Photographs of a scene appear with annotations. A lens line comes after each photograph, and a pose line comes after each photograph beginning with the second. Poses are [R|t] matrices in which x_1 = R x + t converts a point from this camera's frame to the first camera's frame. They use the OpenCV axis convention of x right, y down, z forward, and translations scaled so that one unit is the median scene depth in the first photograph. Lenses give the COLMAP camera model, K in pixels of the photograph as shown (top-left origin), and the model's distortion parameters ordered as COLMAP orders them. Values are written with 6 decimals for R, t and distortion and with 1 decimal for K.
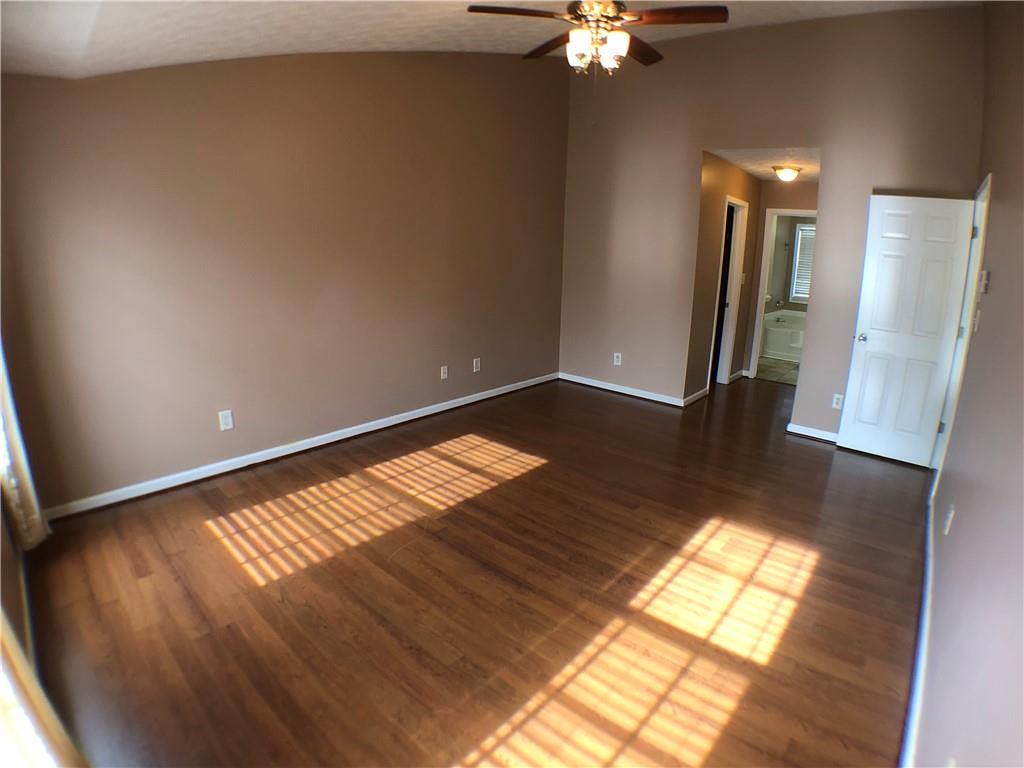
lens RADIAL K [[519.1, 0, 513.1], [0, 519.1, 378.4], [0, 0, 1]] dist [-0.180970, 0.031217]
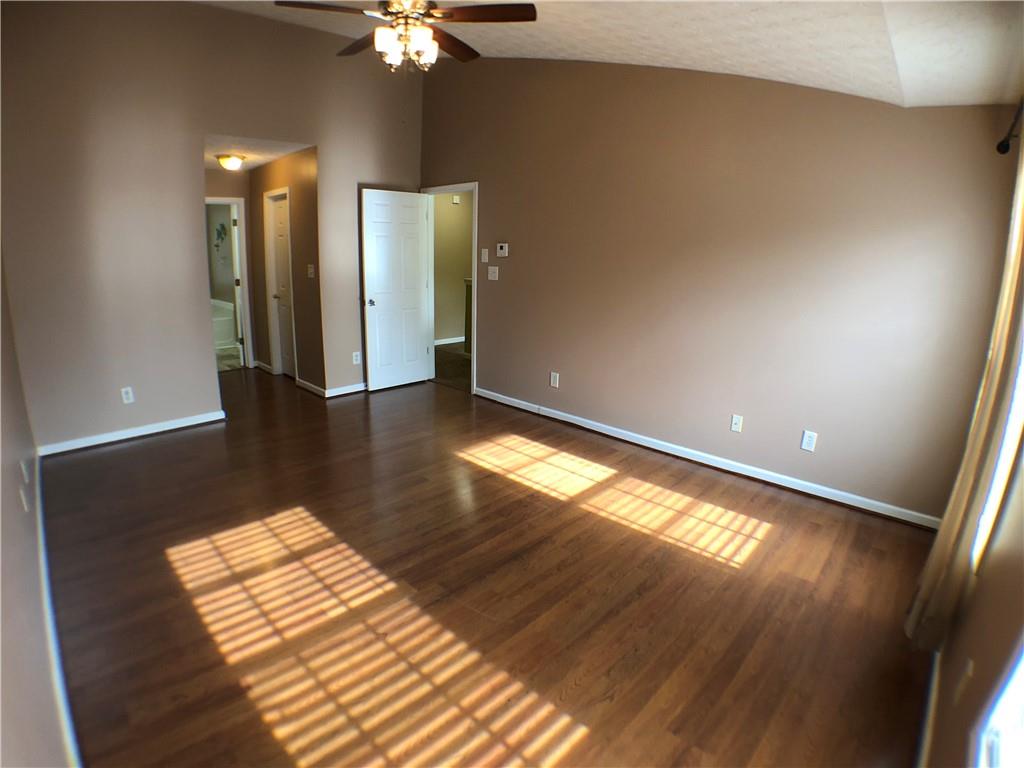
lens RADIAL K [[519.1, 0, 513.1], [0, 519.1, 378.4], [0, 0, 1]] dist [-0.180970, 0.031217]
pose [[0.028997, -0.269428, 0.962584, -0.851004], [0.224043, 0.940240, 0.256425, -0.215585], [-0.974148, 0.208224, 0.087627, 0.748164]]
